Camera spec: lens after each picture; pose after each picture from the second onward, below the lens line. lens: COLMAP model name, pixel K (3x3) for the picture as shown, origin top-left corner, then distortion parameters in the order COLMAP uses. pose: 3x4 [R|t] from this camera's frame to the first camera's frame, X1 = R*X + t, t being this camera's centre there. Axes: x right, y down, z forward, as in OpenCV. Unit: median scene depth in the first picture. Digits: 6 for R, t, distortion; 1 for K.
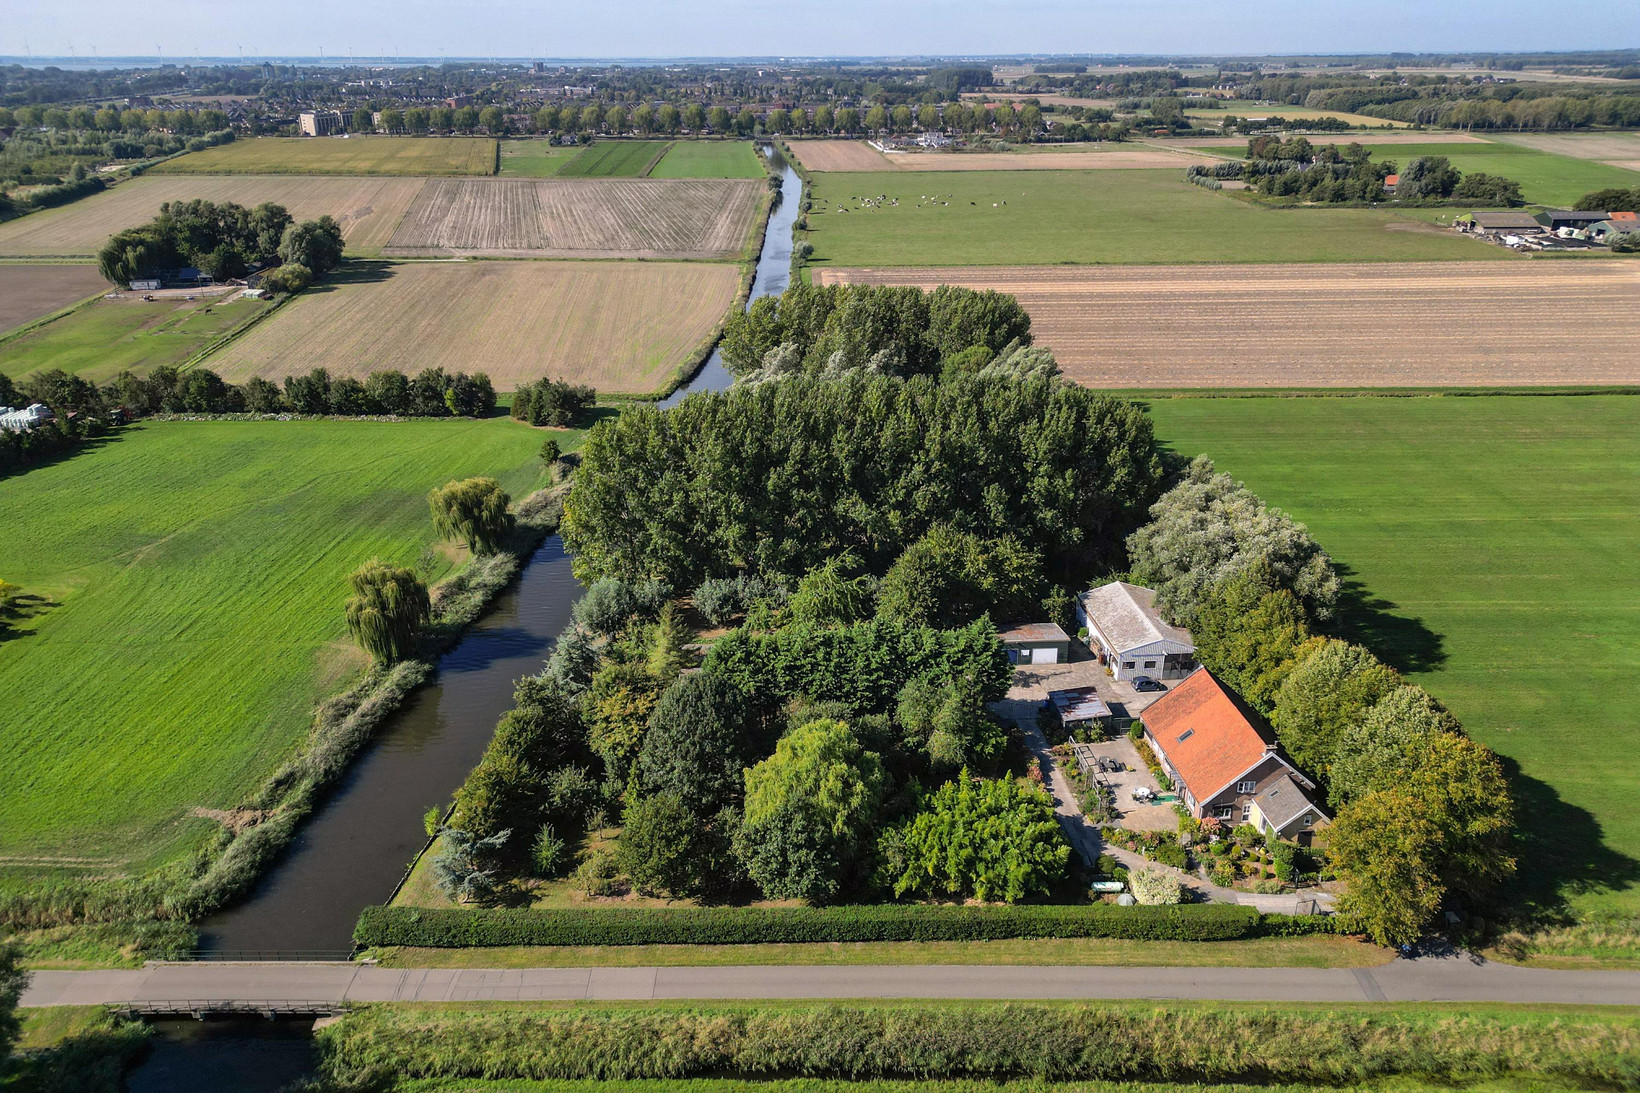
lens RADIAL K [[1121.8, 0, 826.3], [0, 1121.8, 543.1], [0, 0, 1]] dist [0.055862, -0.036205]
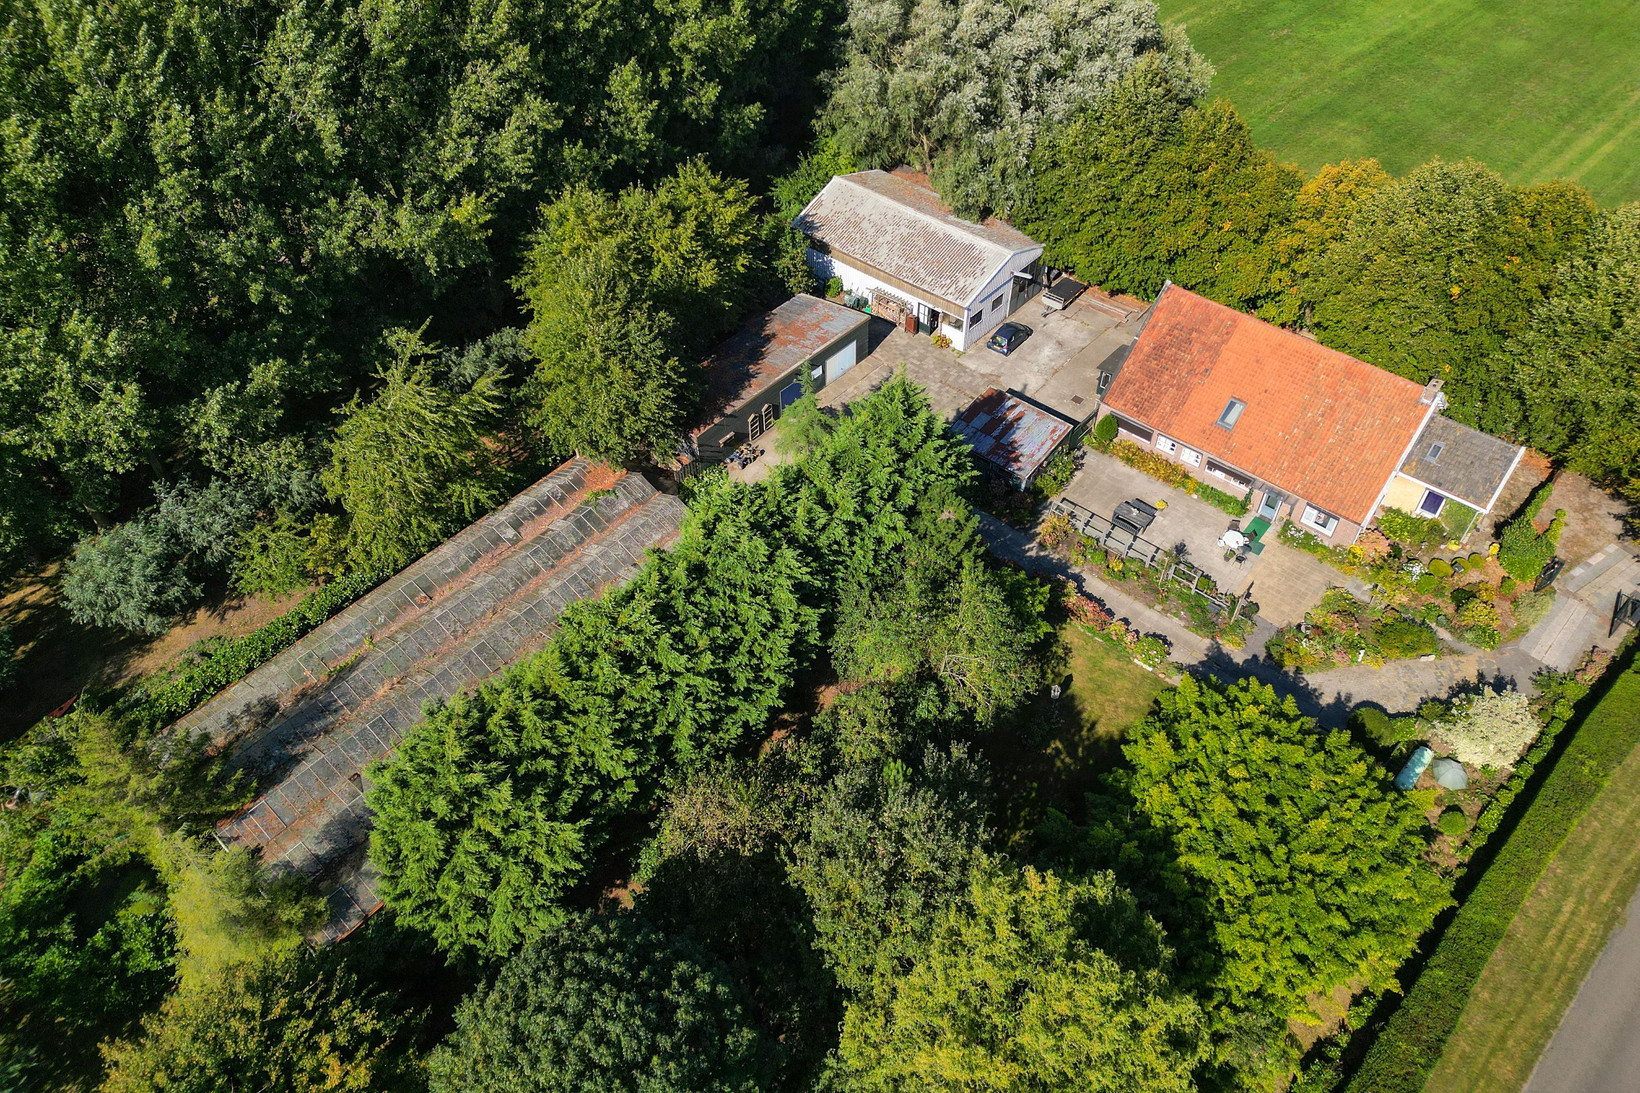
lens RADIAL K [[1100.9, 0, 813.3], [0, 1100.9, 502.5], [0, 0, 1]] dist [0.049061, -0.023358]
pose [[0.726485, -0.492486, 0.479247, -0.105852], [0.281326, 0.849437, 0.446444, -0.084240], [-0.626958, -0.189510, 0.755652, 0.580619]]
